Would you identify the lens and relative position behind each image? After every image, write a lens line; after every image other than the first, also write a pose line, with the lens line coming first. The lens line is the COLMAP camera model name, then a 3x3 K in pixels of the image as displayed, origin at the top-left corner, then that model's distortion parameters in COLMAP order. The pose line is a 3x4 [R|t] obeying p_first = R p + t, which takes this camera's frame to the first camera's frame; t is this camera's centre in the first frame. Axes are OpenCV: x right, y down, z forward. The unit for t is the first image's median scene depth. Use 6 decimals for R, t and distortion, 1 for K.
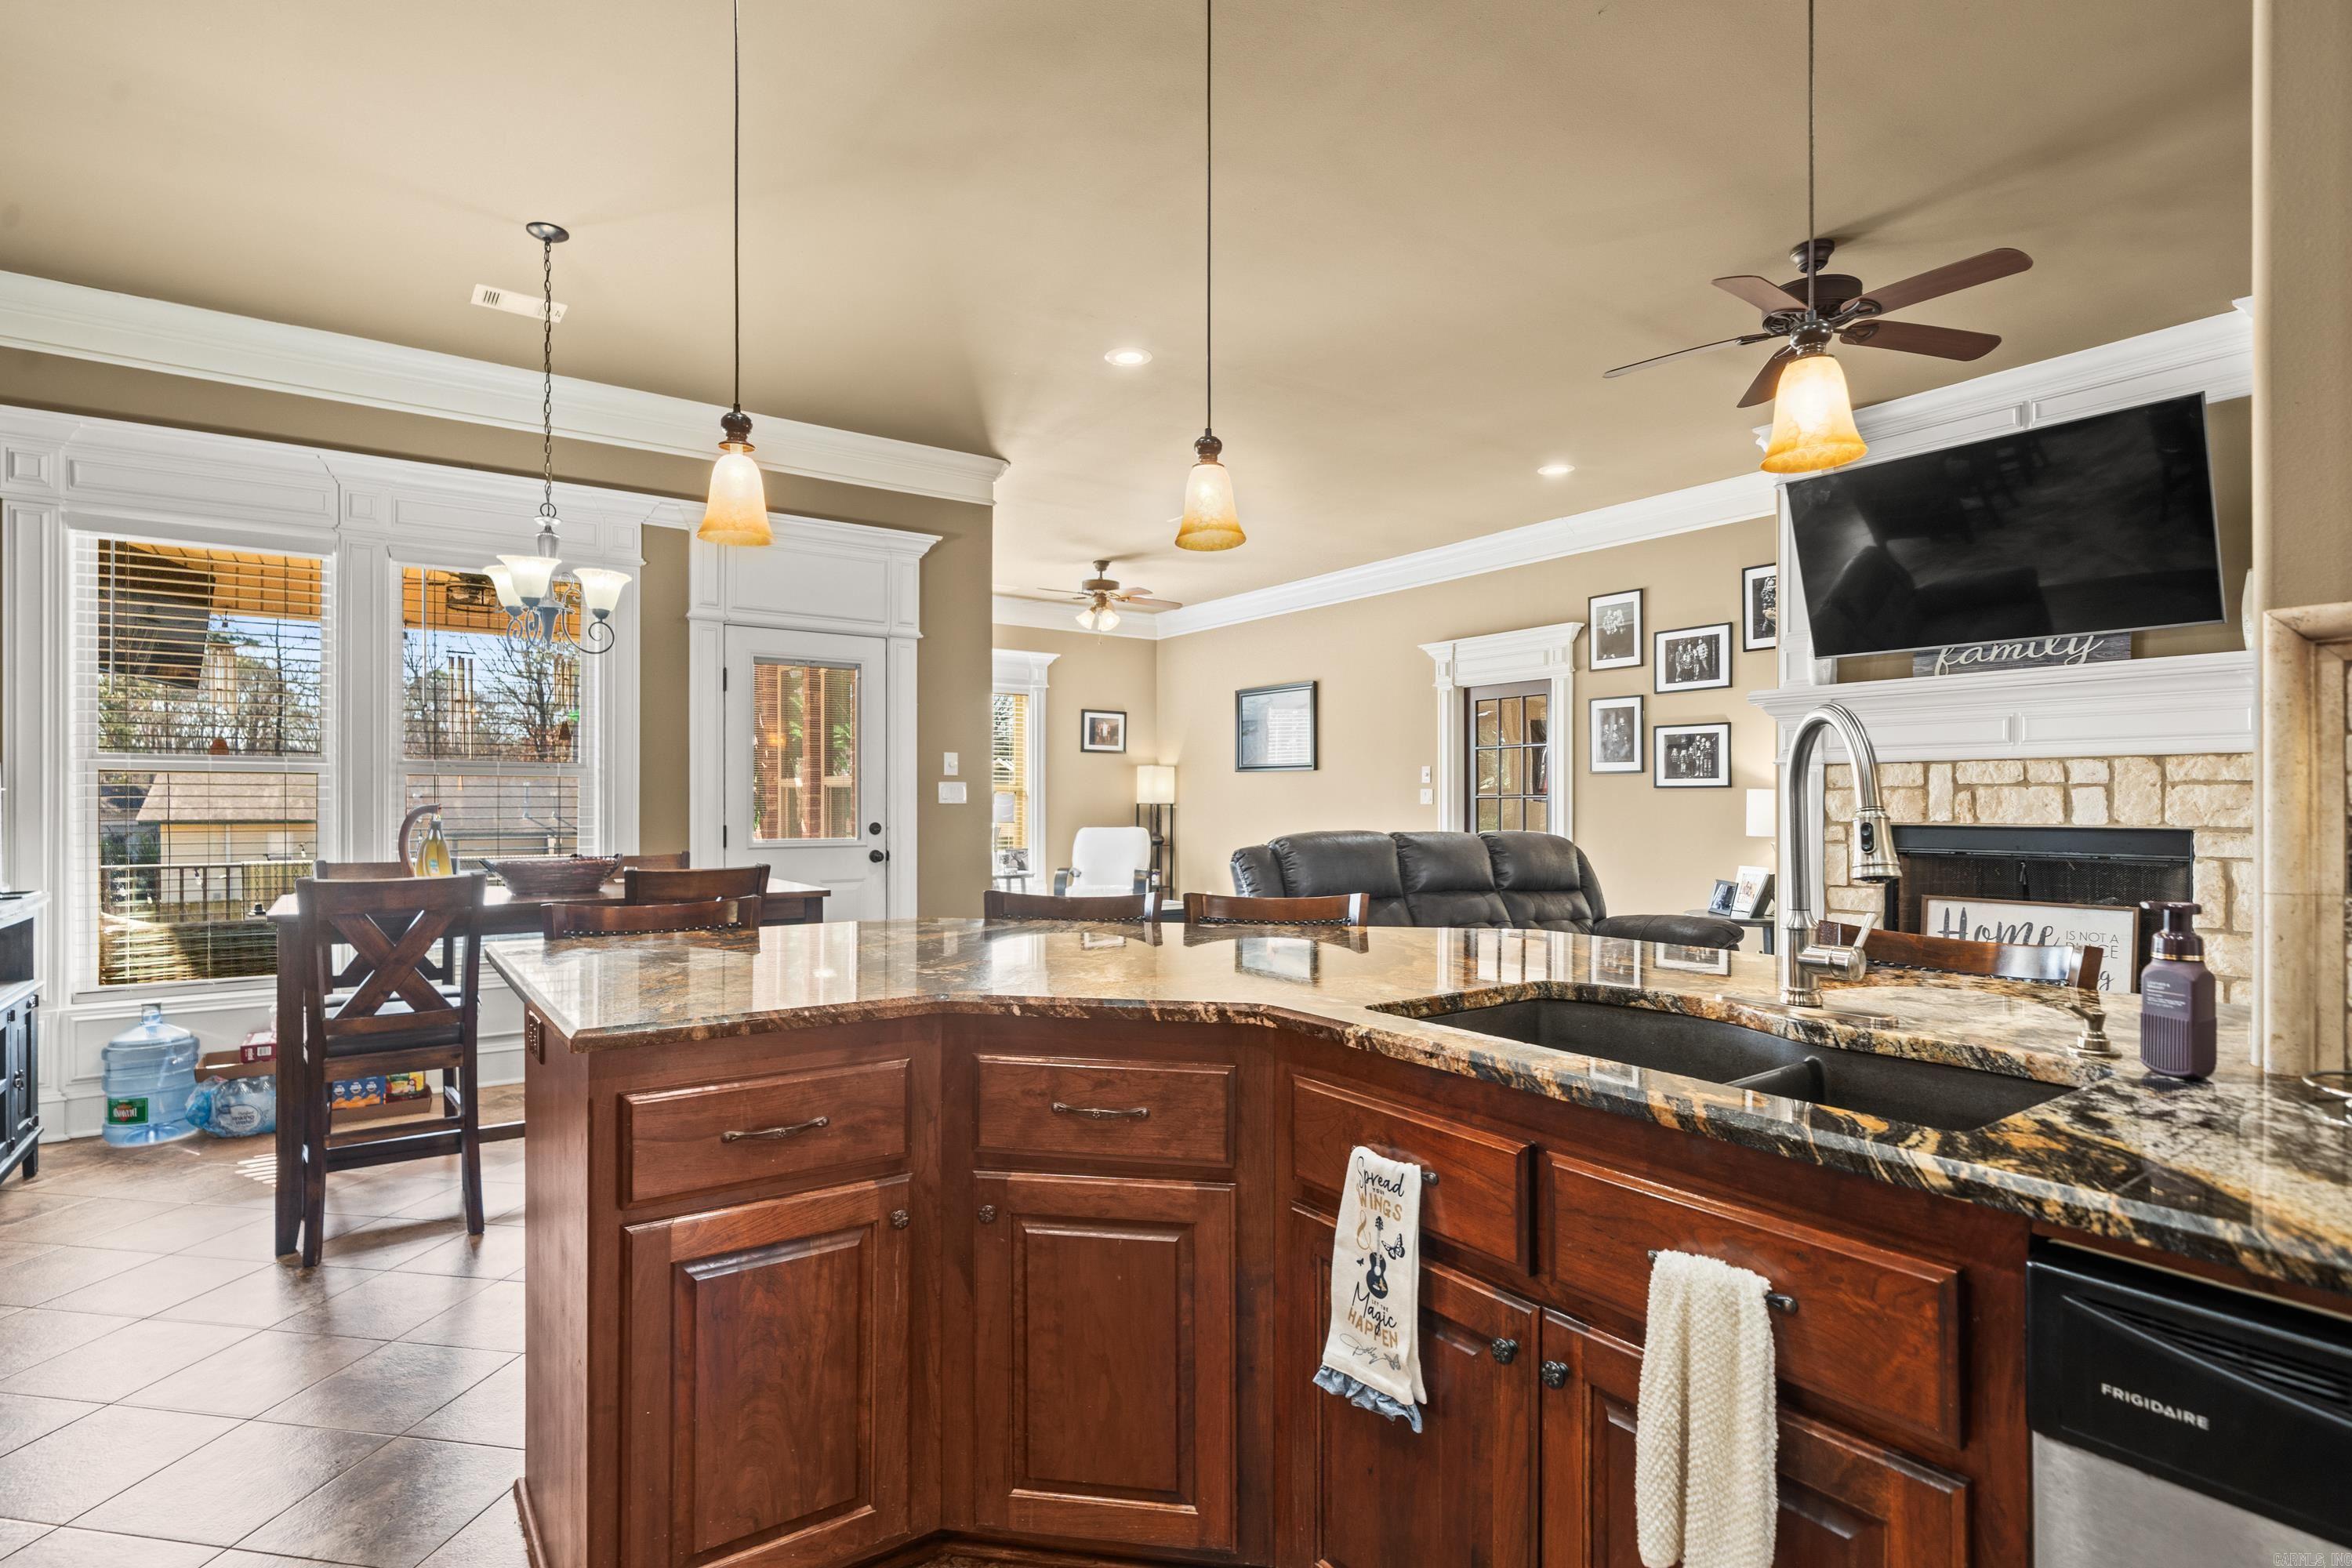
lens RADIAL K [[1141.8, 0, 1161.0], [0, 1141.8, 807.1], [0, 0, 1]] dist [0.005860, -0.001750]
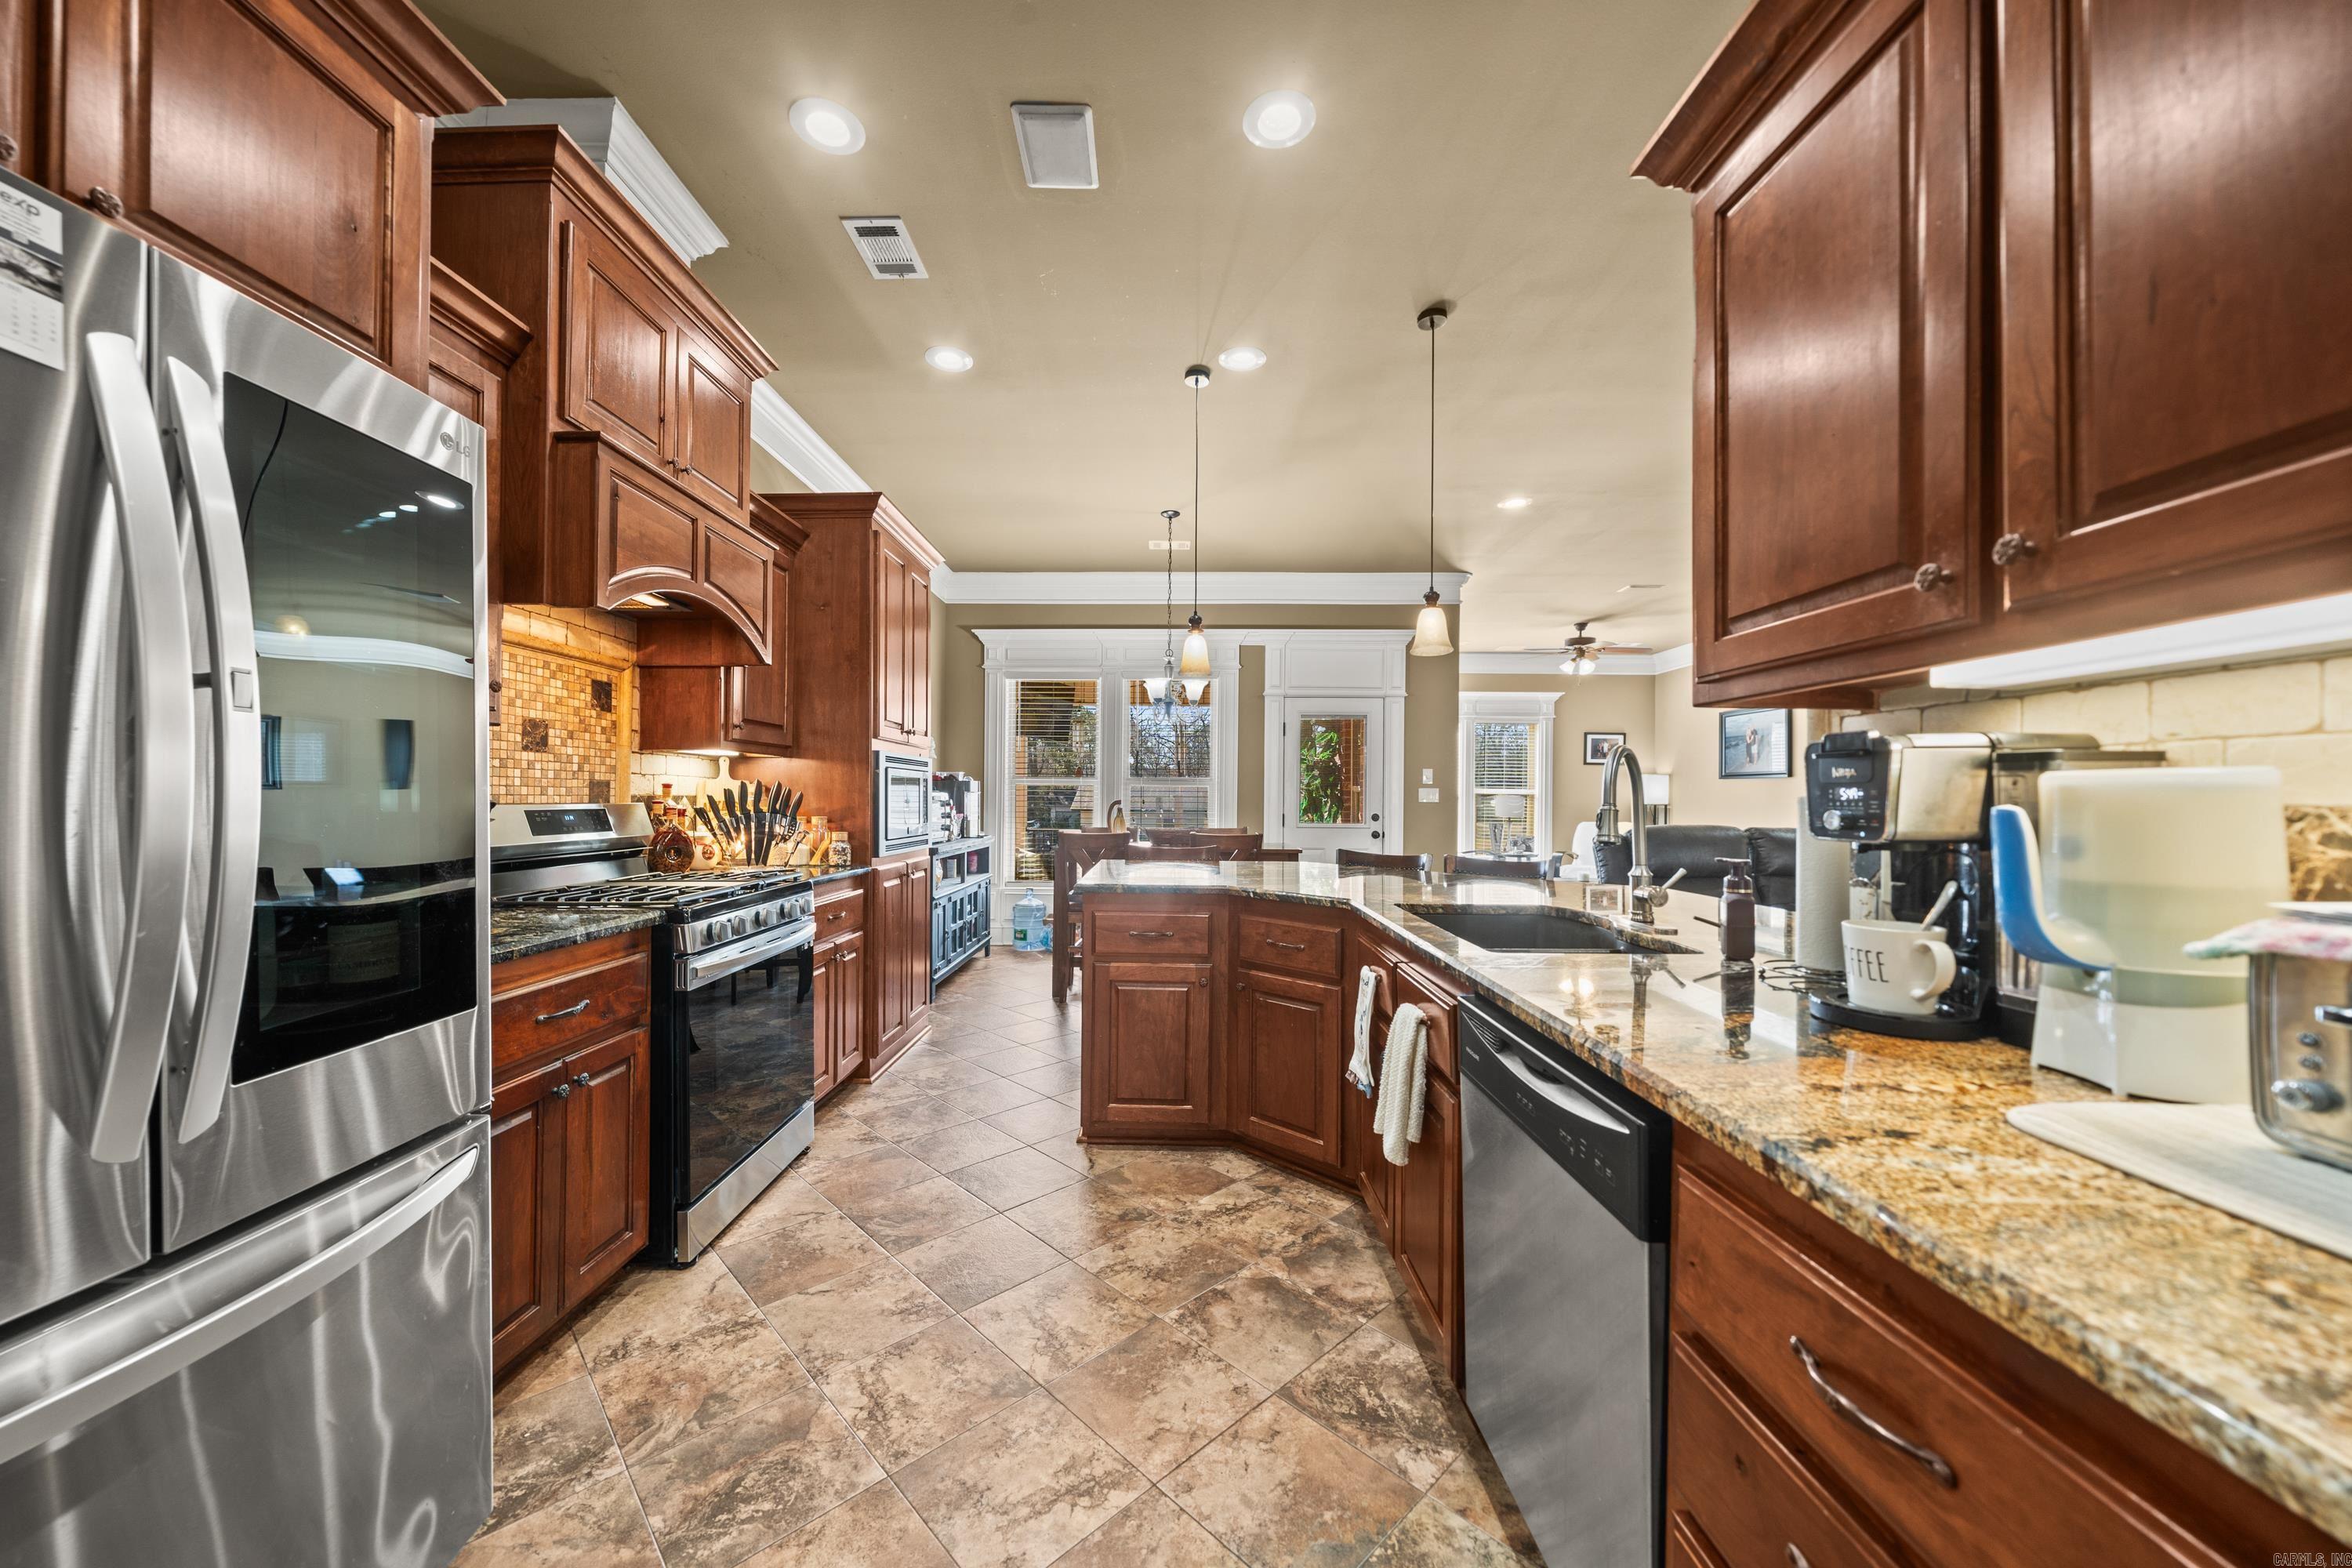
lens RADIAL K [[838.2, 0, 1176.4], [0, 838.2, 796.6], [0, 0, 1]] dist [-0.000685, -0.000368]
pose [[0.815502, 0.003925, -0.578741, 0.230364], [-0.010340, 0.999916, -0.007789, 0.001748], [0.578662, 0.012336, 0.815474, -0.130978]]
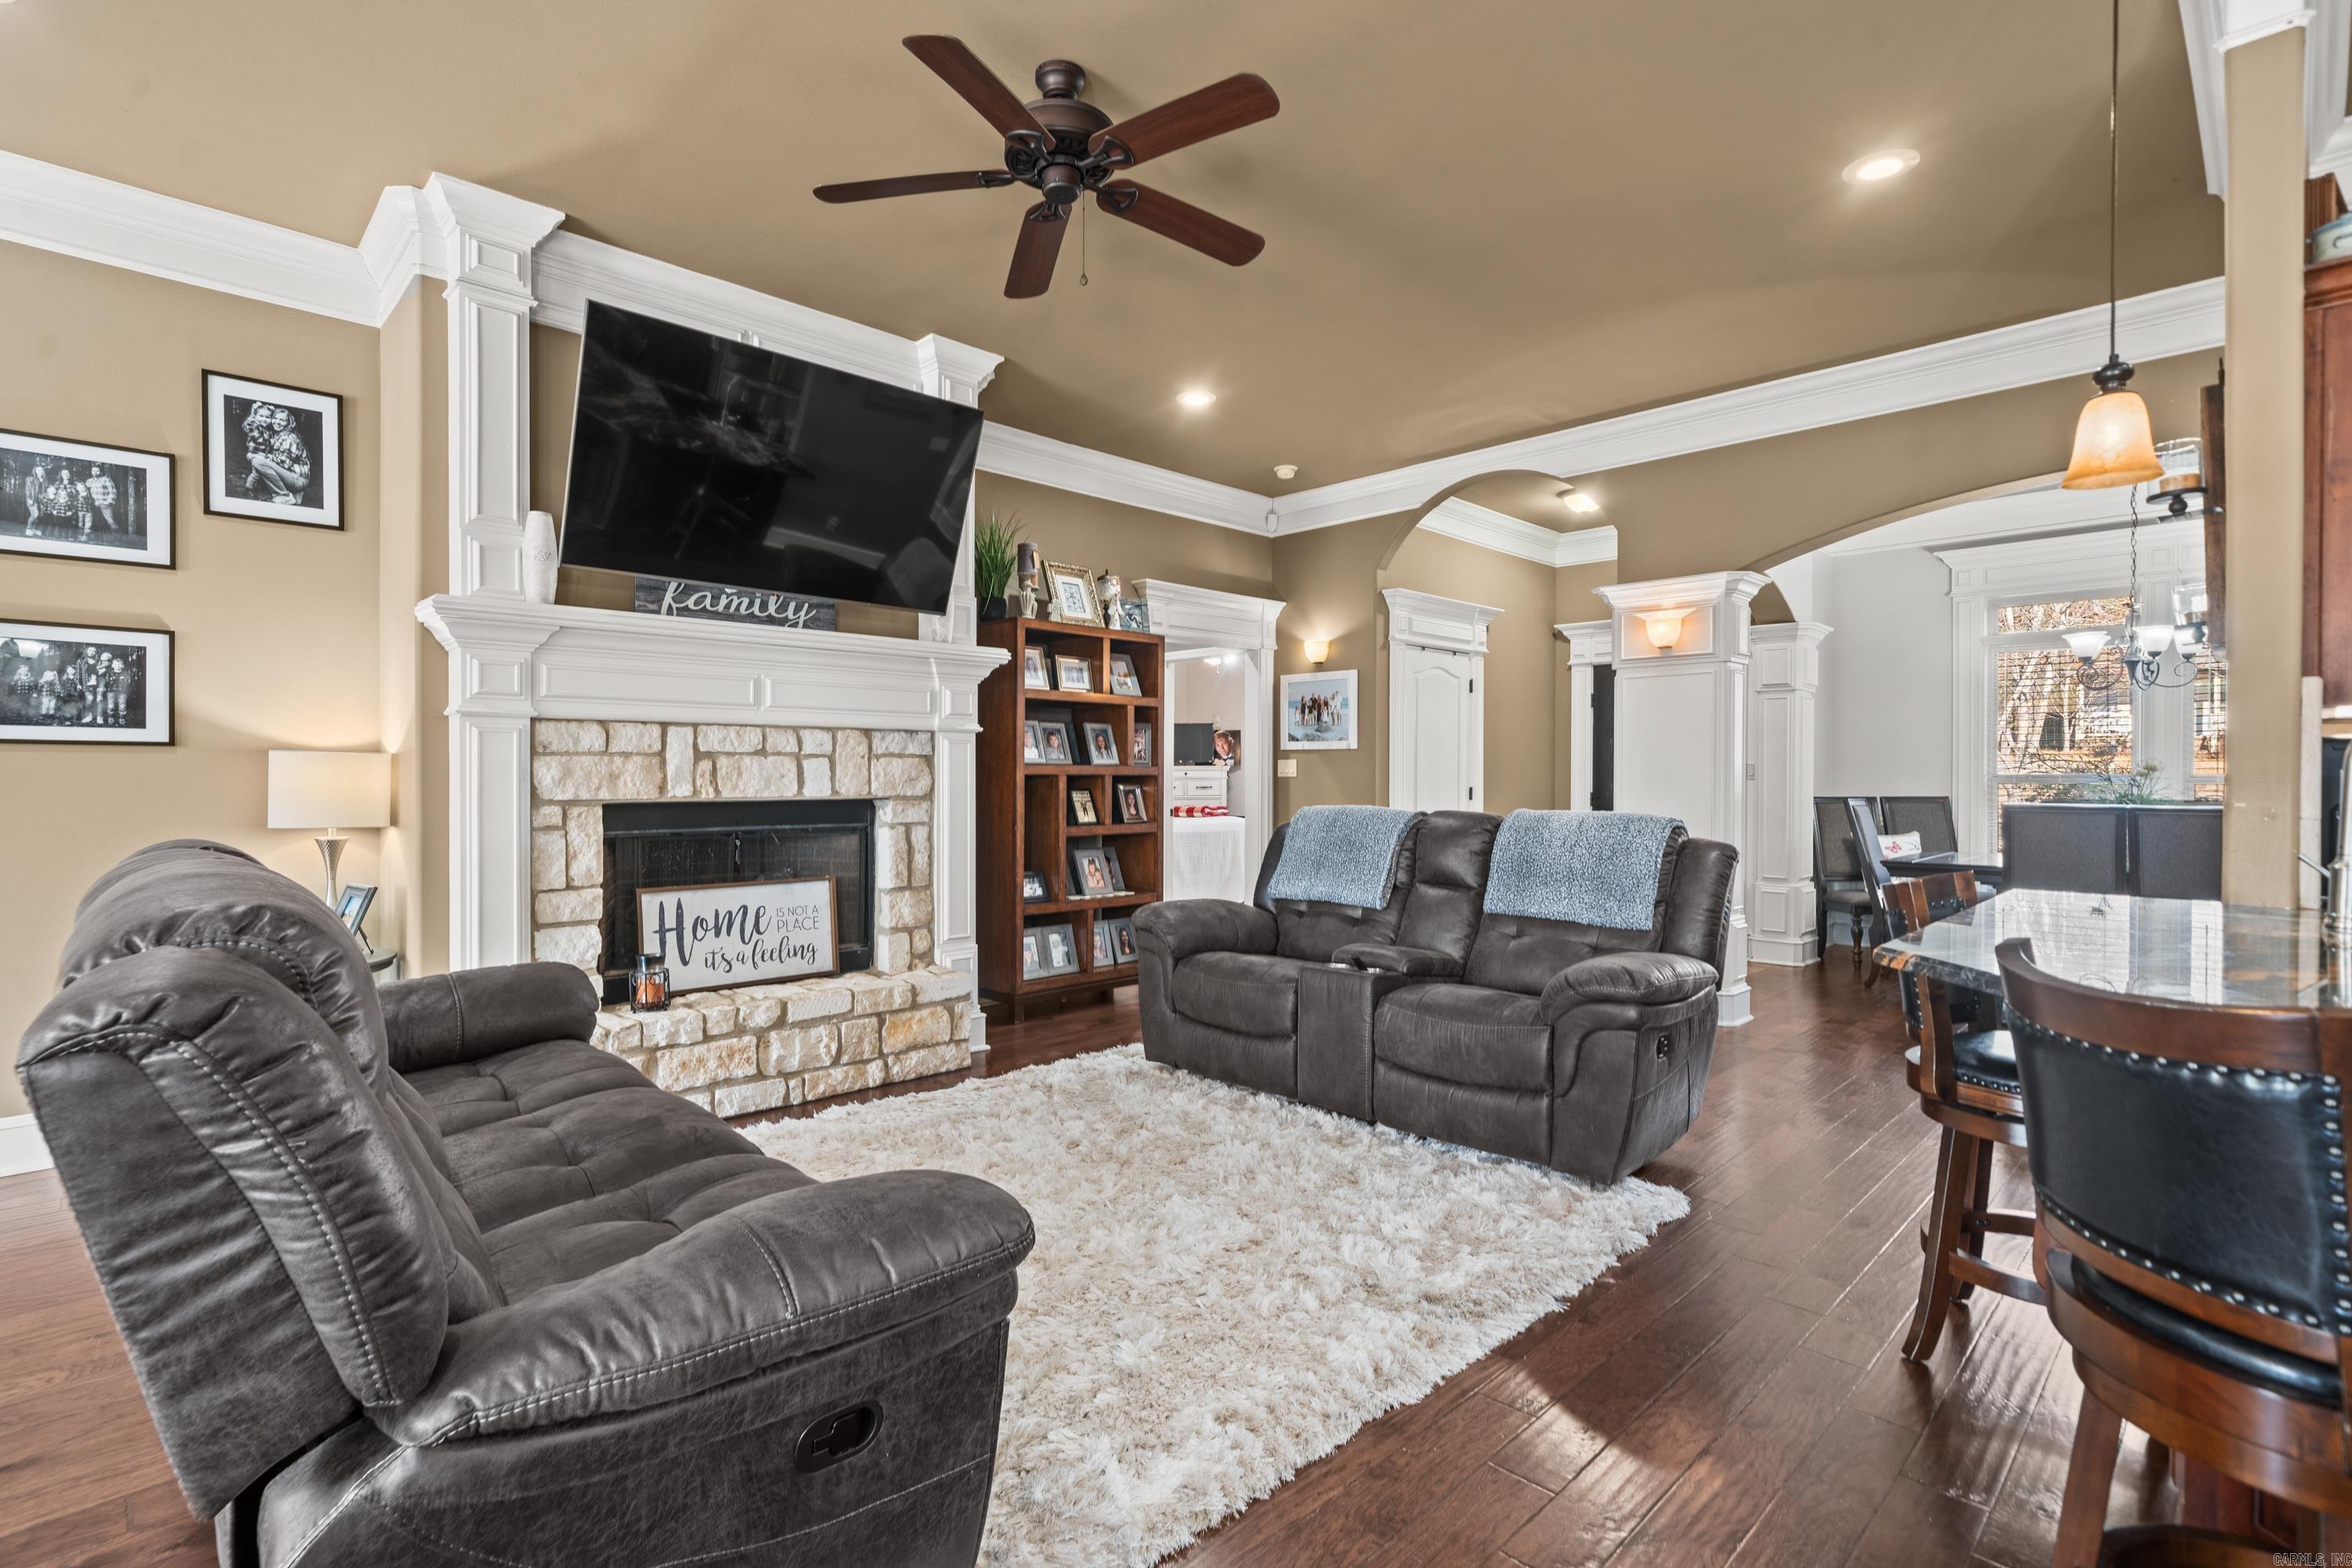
lens RADIAL K [[1141.8, 0, 1164.9], [0, 1141.8, 774.6], [0, 0, 1]] dist [0.005860, -0.001750]
pose [[-0.167711, 0.001814, 0.985835, -0.186612], [0.003517, 0.999993, -0.001242, -0.000992], [-0.985830, 0.003259, -0.167716, 0.799329]]
